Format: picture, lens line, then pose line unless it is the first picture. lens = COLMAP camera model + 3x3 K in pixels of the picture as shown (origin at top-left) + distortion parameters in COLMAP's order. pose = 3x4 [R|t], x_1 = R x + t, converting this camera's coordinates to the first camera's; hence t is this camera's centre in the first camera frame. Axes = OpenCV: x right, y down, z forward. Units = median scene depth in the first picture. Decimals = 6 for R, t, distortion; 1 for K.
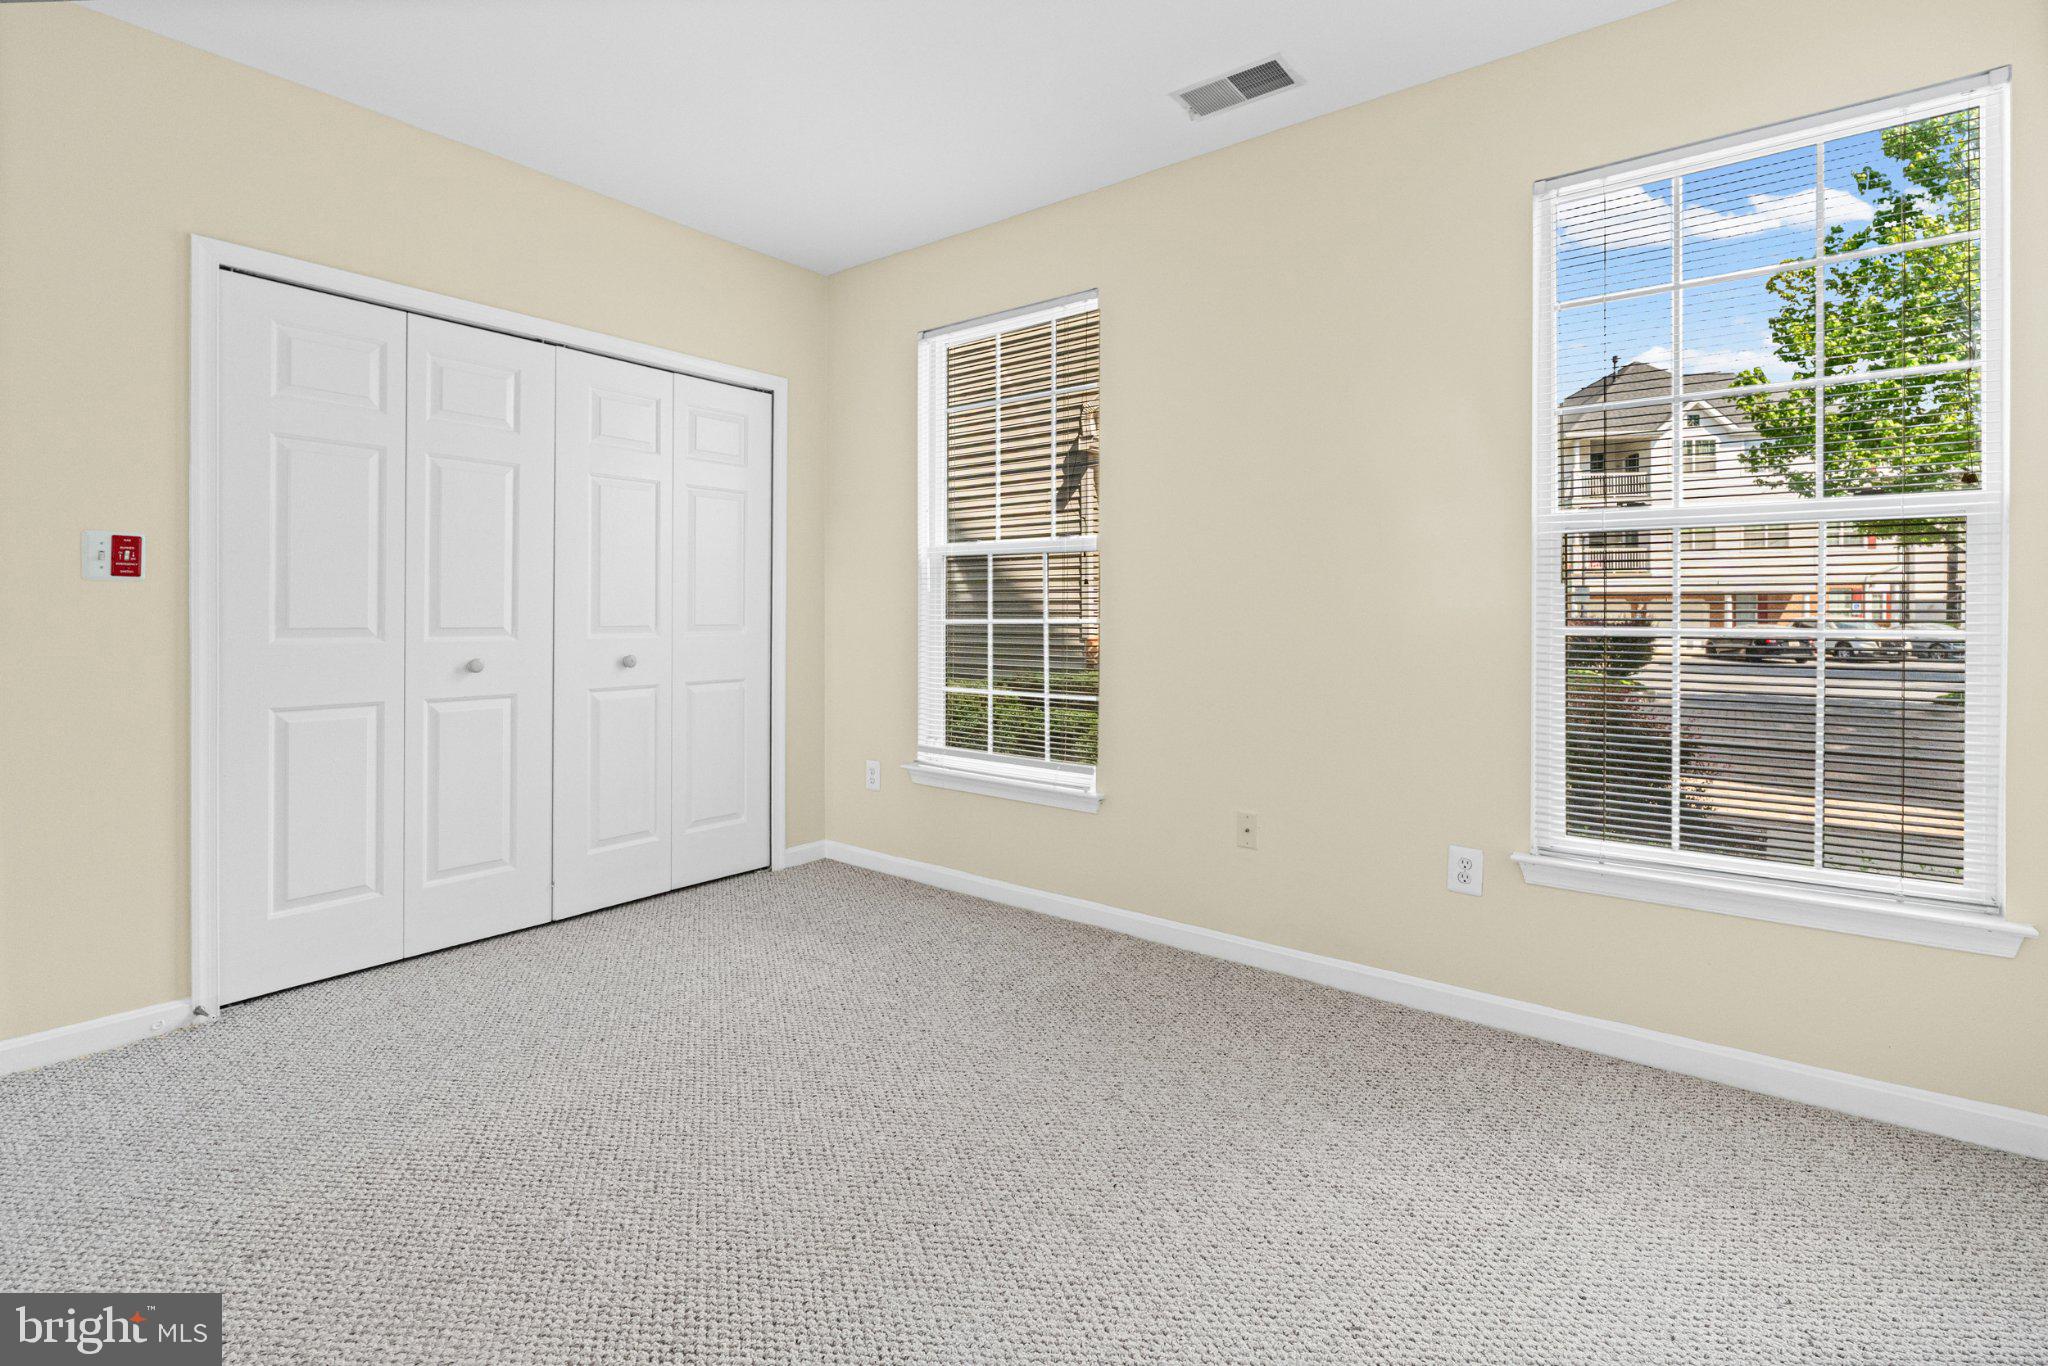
lens RADIAL K [[926.4, 0, 1034.1], [0, 926.4, 624.4], [0, 0, 1]] dist [-0.002813, -0.000091]
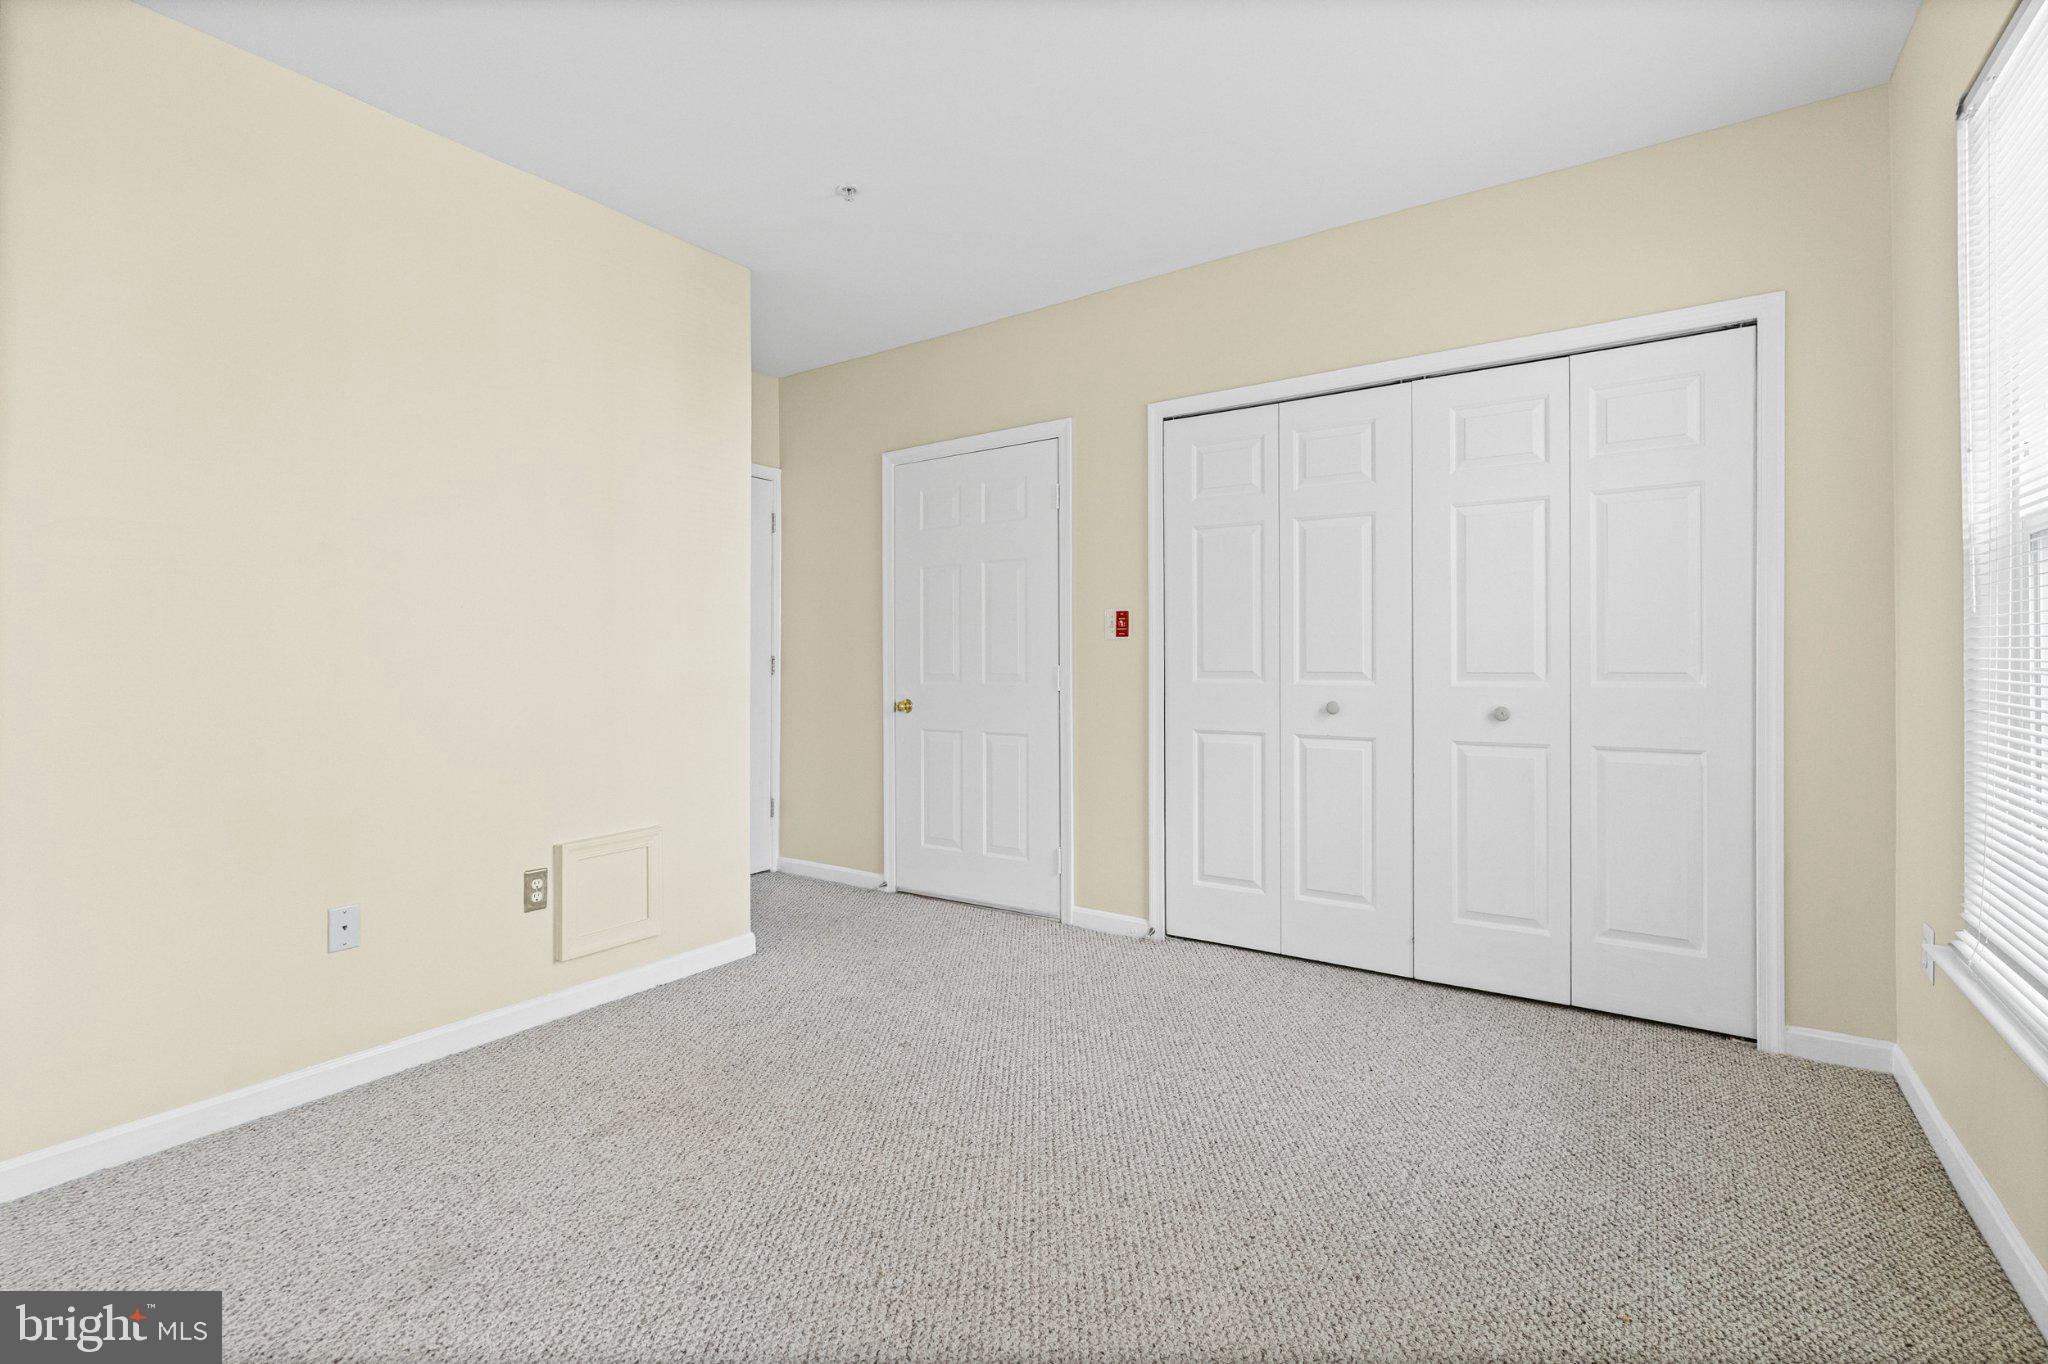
lens RADIAL K [[918.3, 0, 1051.8], [0, 918.3, 660.2], [0, 0, 1]] dist [-0.001552, -0.000138]
pose [[0.064259, -0.004438, -0.997923, 0.450501], [-0.006750, 0.999965, -0.004882, -0.003119], [0.997910, 0.007050, 0.064227, 0.620830]]
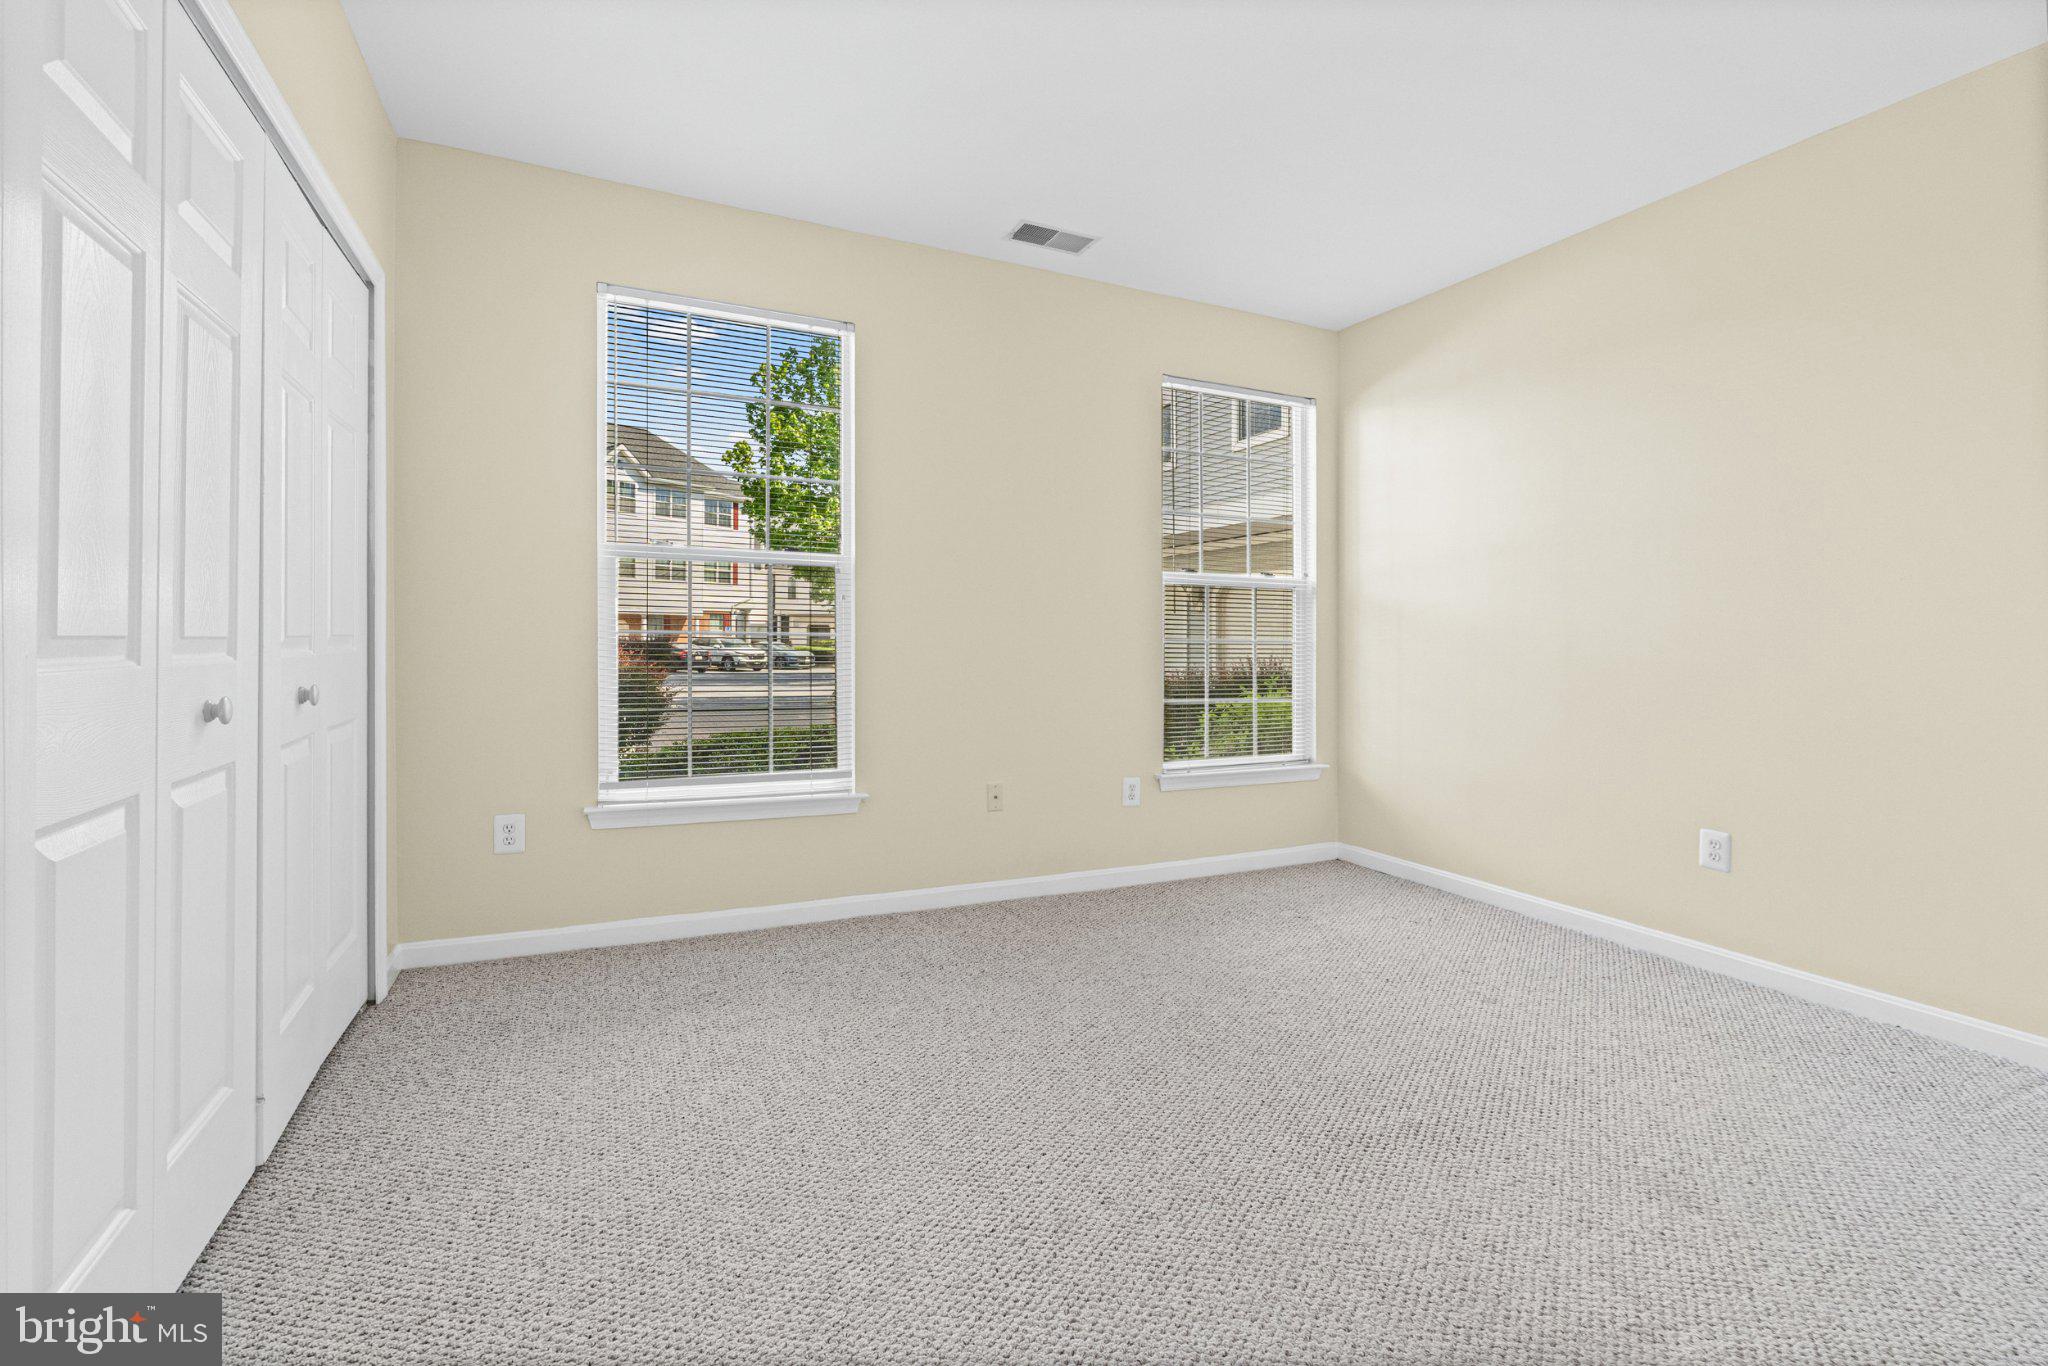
lens RADIAL K [[926.4, 0, 1034.1], [0, 926.4, 624.4], [0, 0, 1]] dist [-0.002813, -0.000091]
pose [[0.457291, 0.017692, 0.889141, -0.874968], [0.001236, 0.999788, -0.020529, 0.009763], [-0.889316, 0.010486, 0.457173, 0.358498]]
